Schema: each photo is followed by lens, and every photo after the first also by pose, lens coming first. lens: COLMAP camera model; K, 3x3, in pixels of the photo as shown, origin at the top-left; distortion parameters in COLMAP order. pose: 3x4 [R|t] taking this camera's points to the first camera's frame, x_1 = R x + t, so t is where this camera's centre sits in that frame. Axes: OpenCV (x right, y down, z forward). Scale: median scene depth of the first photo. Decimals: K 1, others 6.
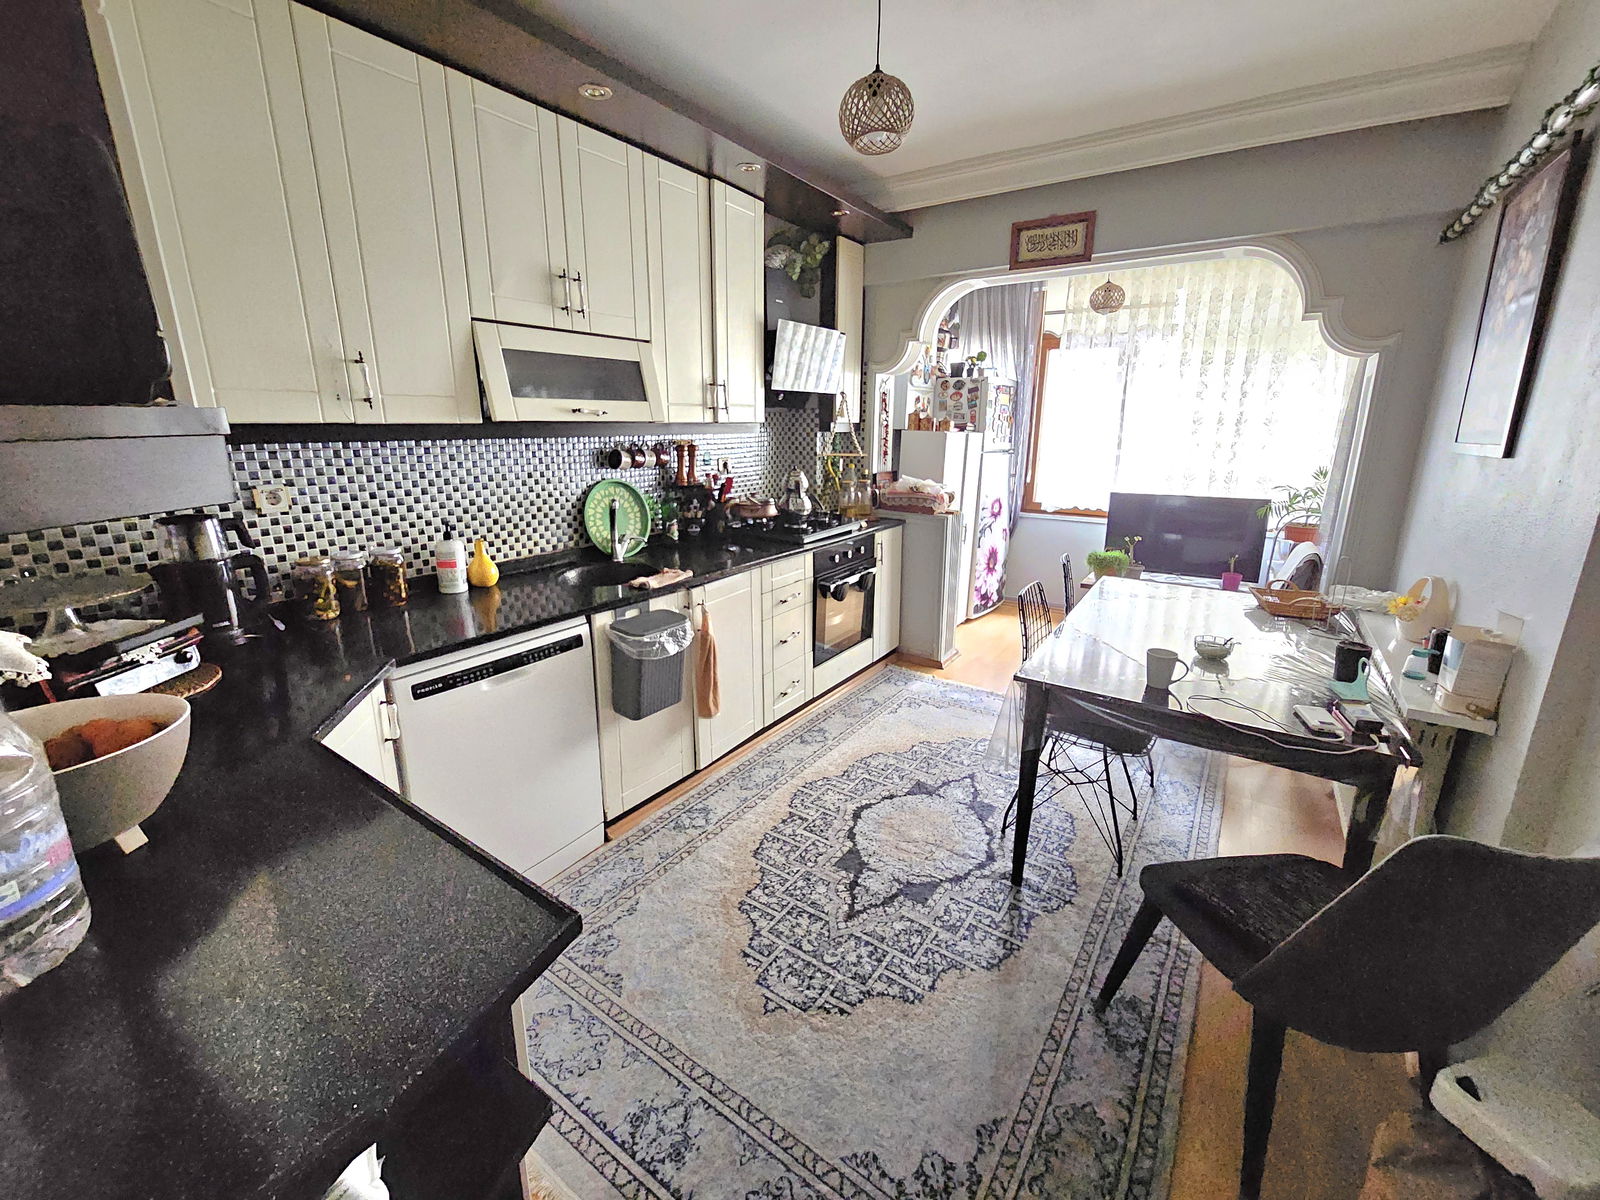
lens RADIAL K [[660.5, 0, 799.3], [0, 660.5, 589.6], [0, 0, 1]] dist [-0.000379, 0.000772]
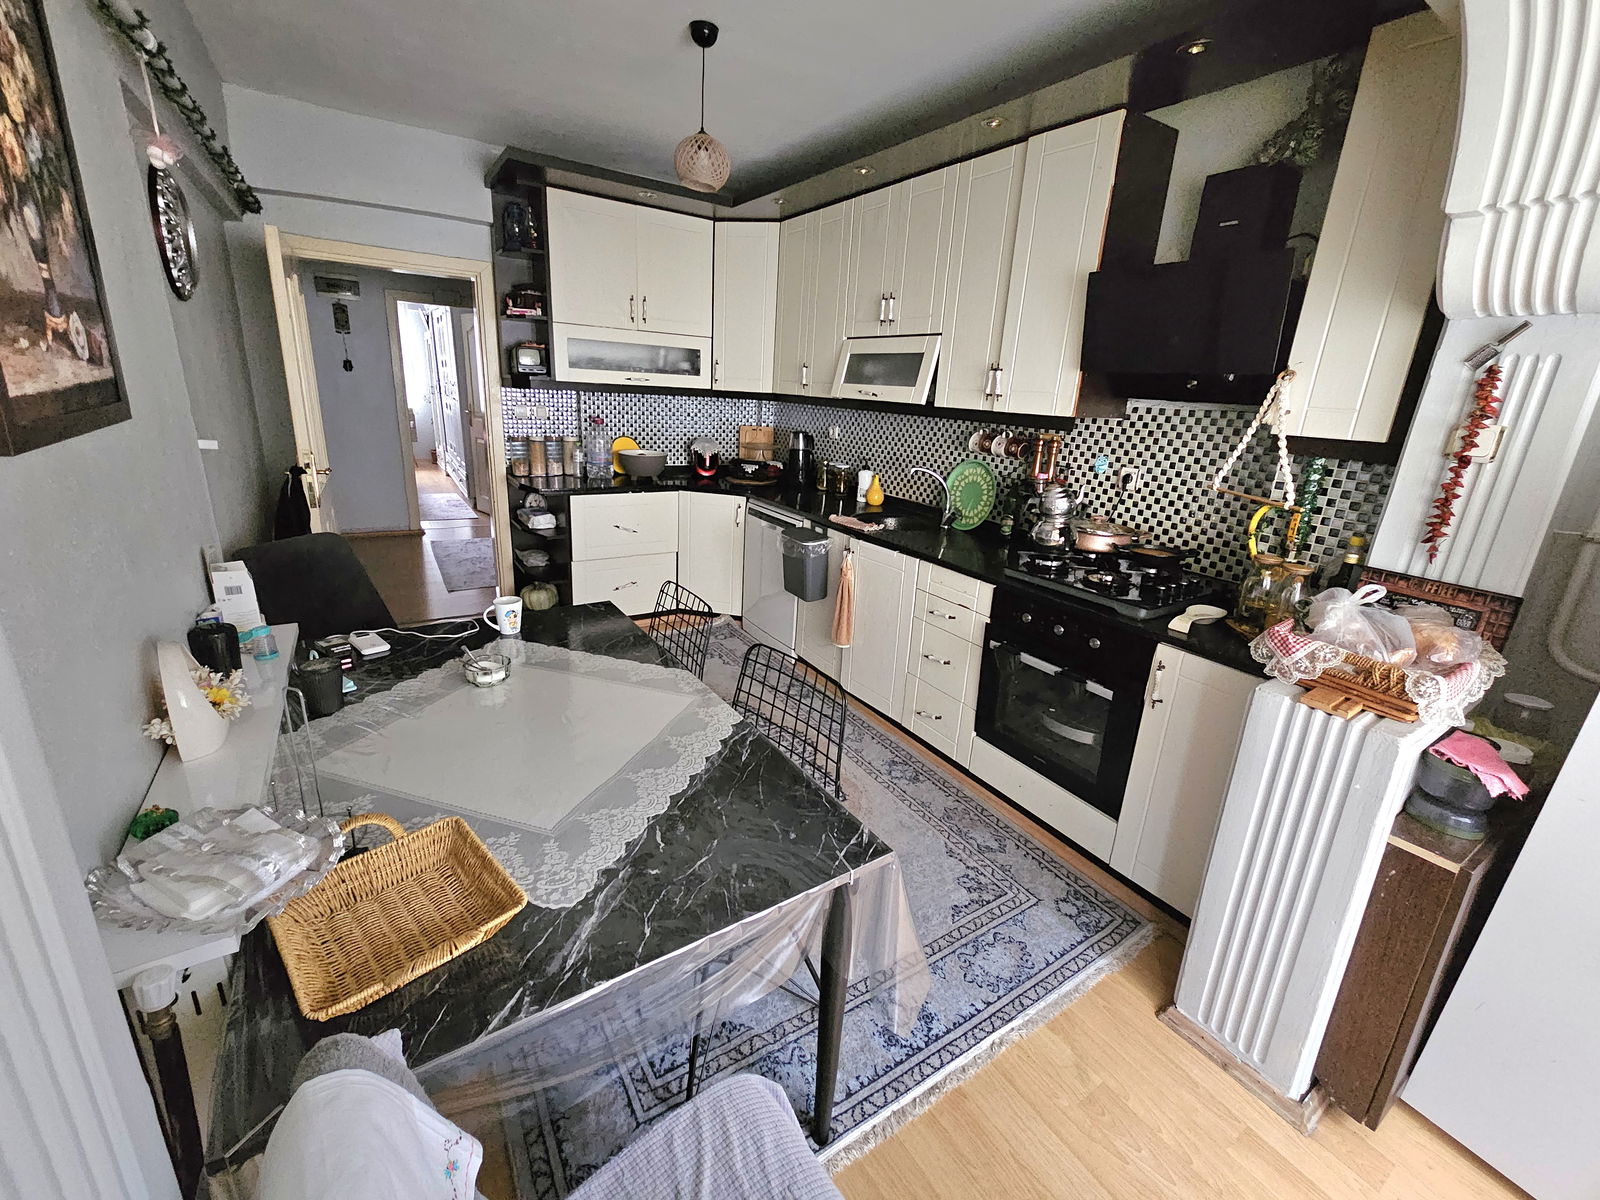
lens RADIAL K [[660.5, 0, 805.9], [0, 660.5, 588.9], [0, 0, 1]] dist [-0.000379, 0.000772]
pose [[-0.385694, 0.238973, -0.891141, 0.970579], [-0.289585, 0.885709, 0.362851, -0.329398], [0.876003, 0.398010, -0.272410, 1.273172]]
